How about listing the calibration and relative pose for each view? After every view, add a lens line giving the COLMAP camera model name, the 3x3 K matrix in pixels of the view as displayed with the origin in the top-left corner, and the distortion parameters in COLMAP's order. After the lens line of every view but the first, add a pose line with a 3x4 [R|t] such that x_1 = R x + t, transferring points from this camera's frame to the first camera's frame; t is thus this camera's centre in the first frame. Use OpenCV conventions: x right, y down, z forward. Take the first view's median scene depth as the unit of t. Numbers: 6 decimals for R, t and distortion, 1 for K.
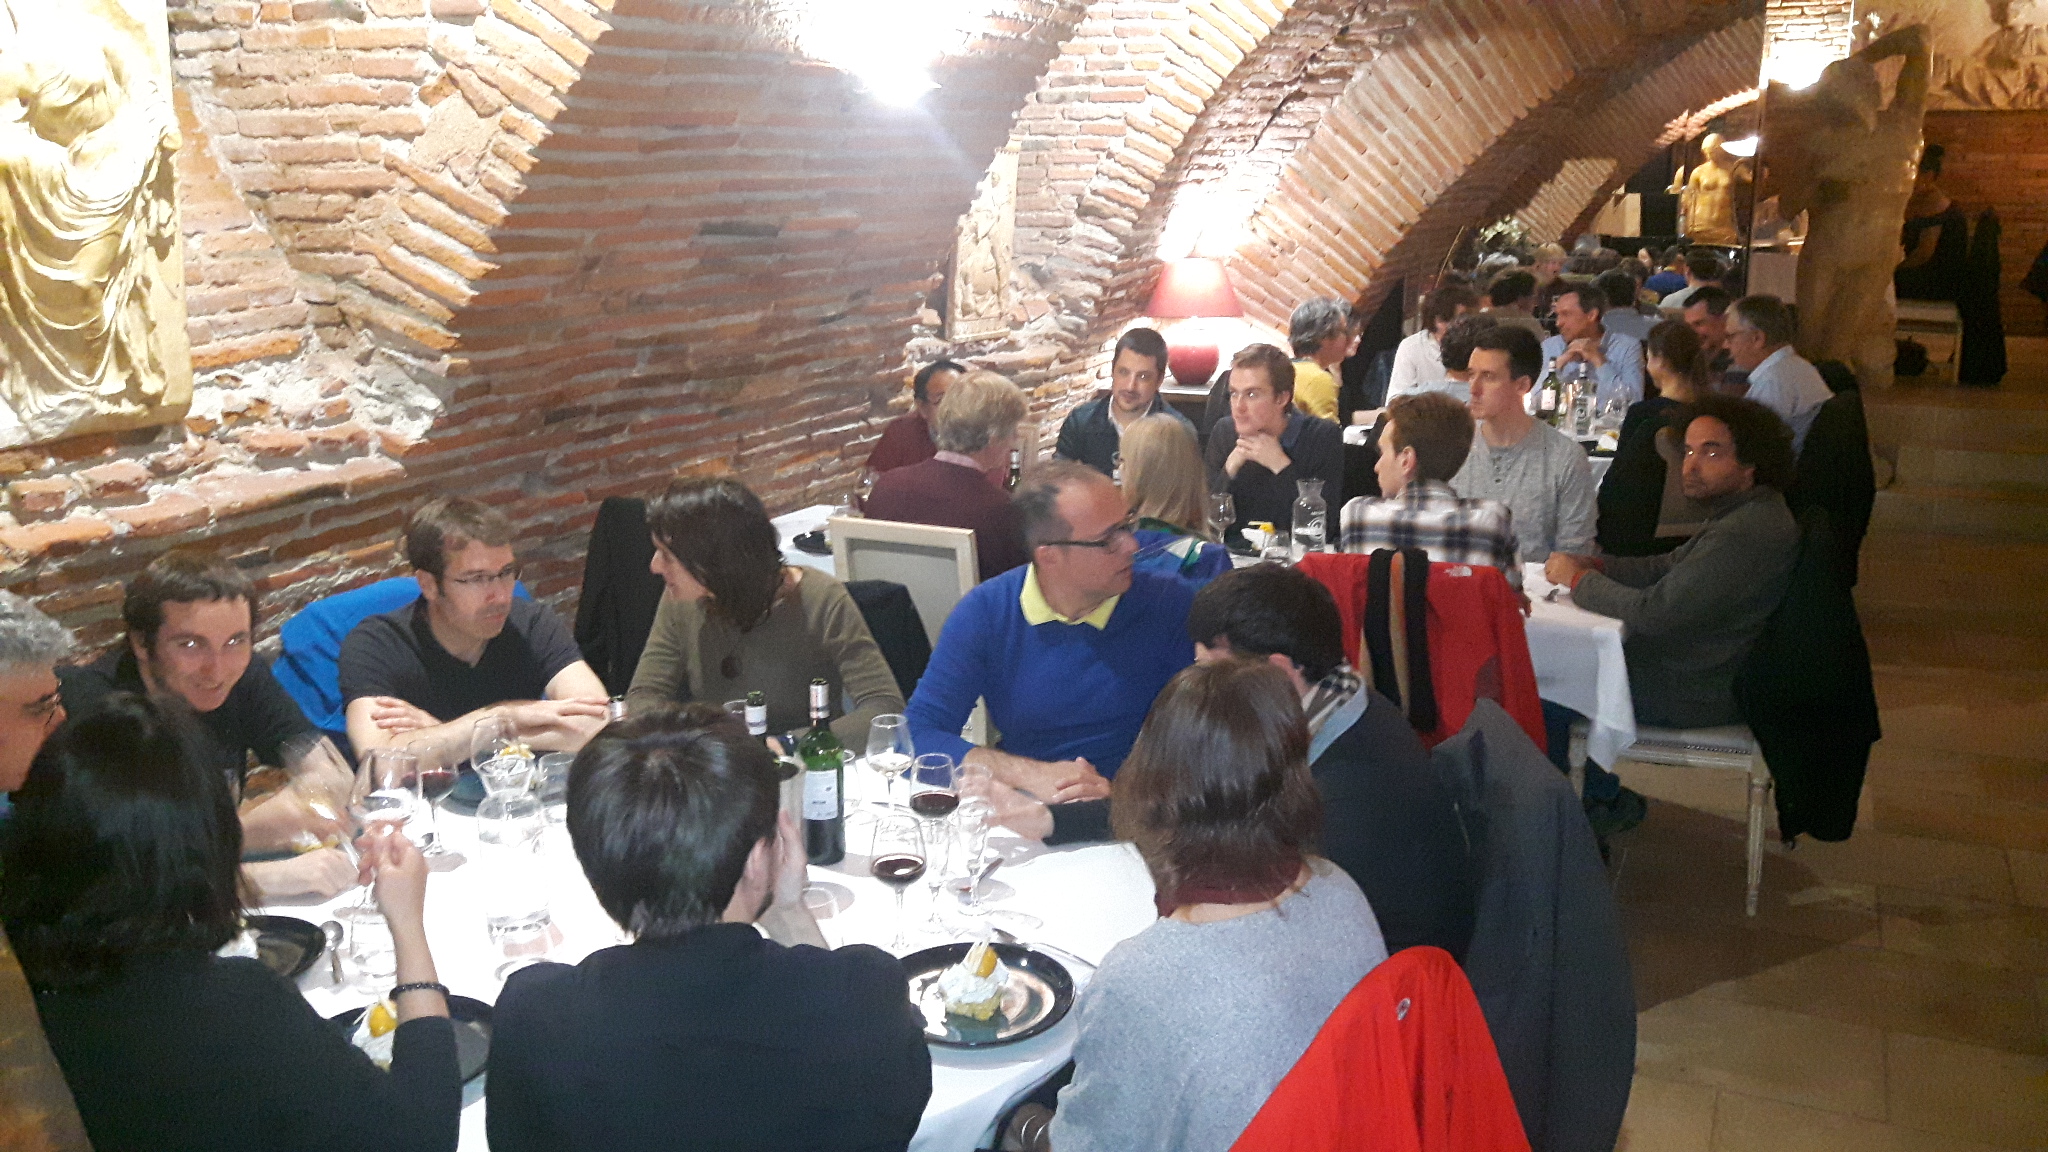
lens RADIAL K [[1589.0, 0, 954.1], [0, 1589.0, 580.1], [0, 0, 1]] dist [0.083112, -0.132484]
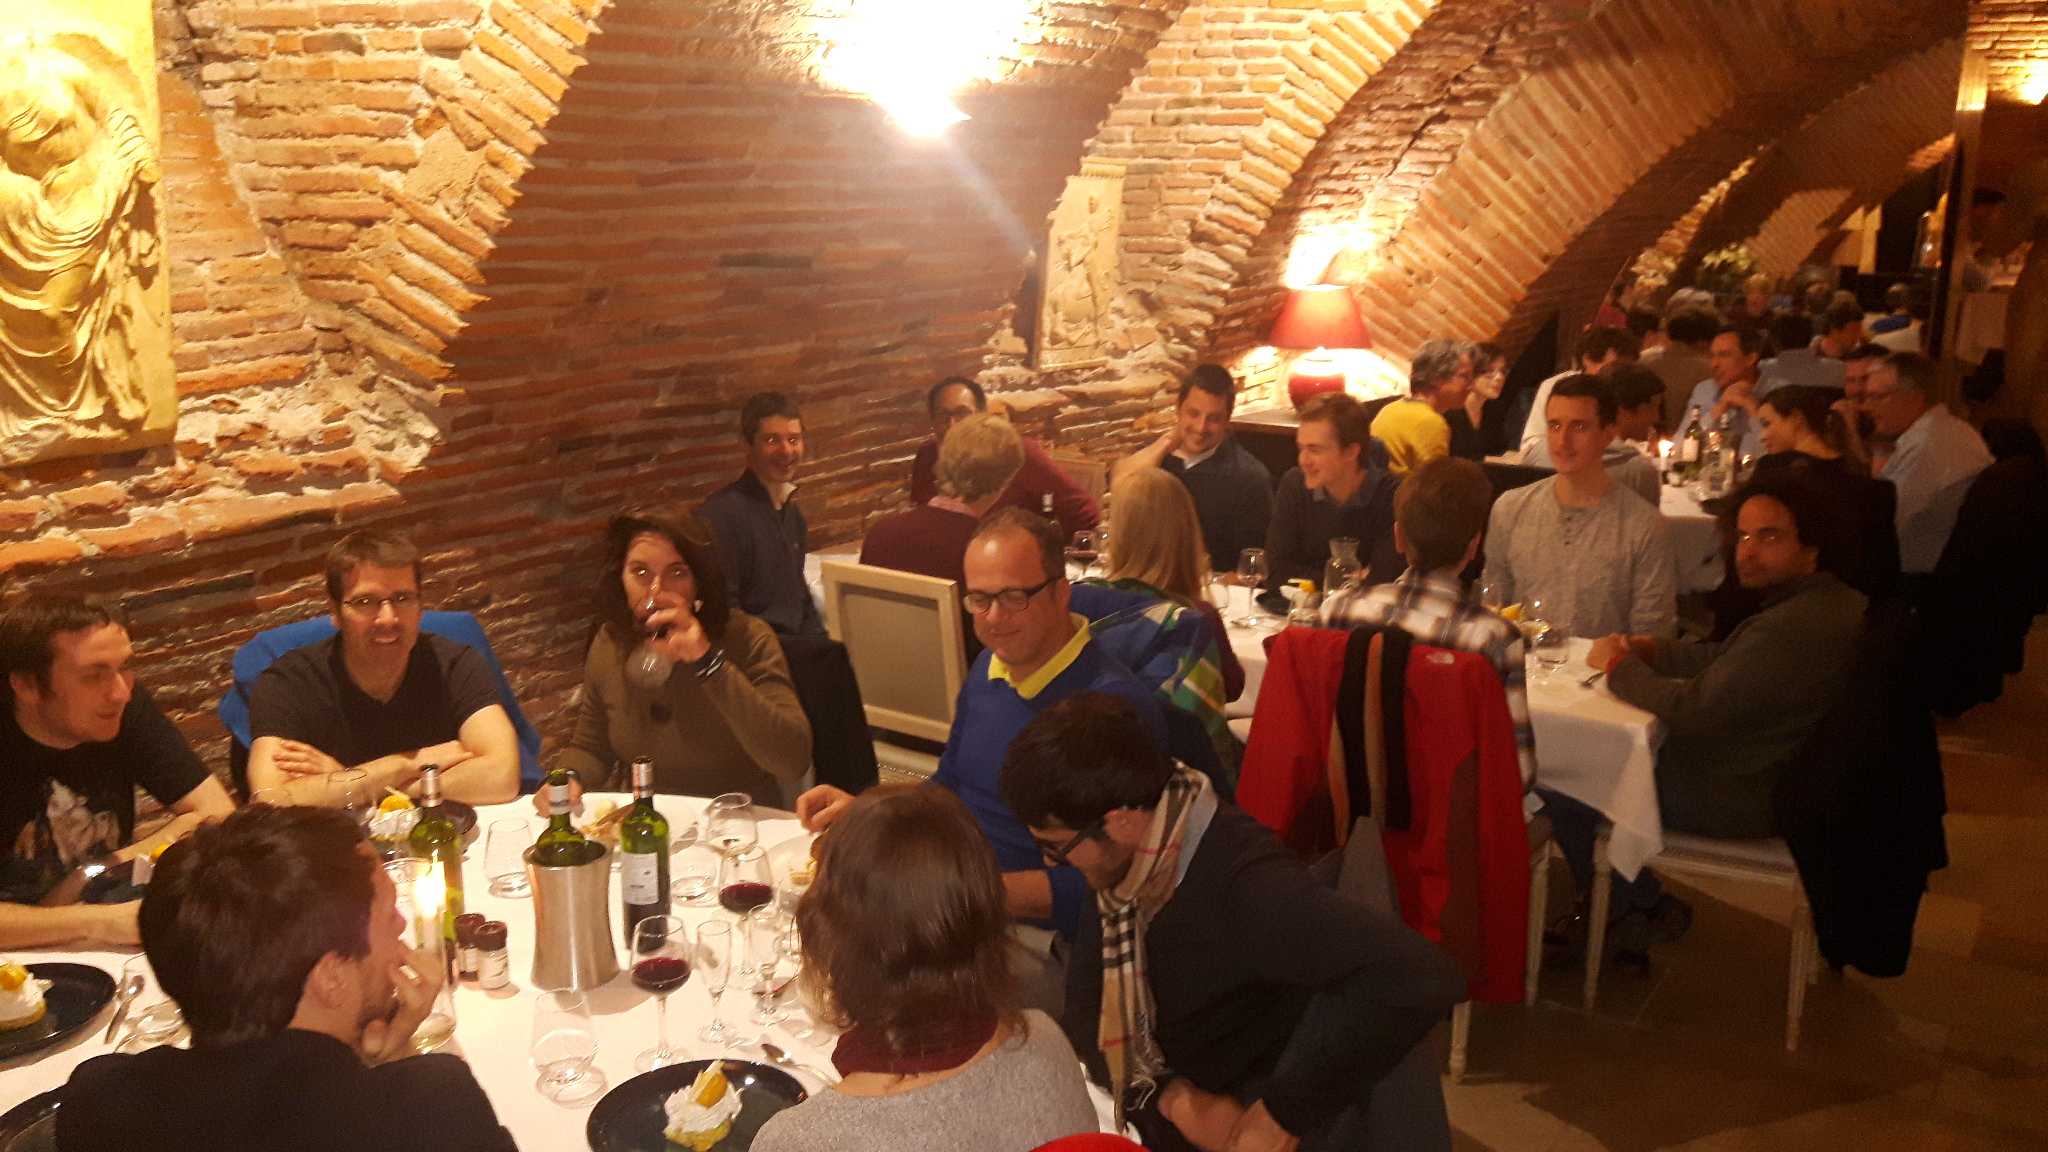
lens RADIAL K [[1589.0, 0, 954.1], [0, 1589.0, 580.1], [0, 0, 1]] dist [0.083112, -0.132484]
pose [[0.990745, 0.045044, -0.128043, 0.131337], [-0.045513, 0.998963, -0.000736, -0.031037], [0.127877, 0.006557, 0.991768, 0.045111]]
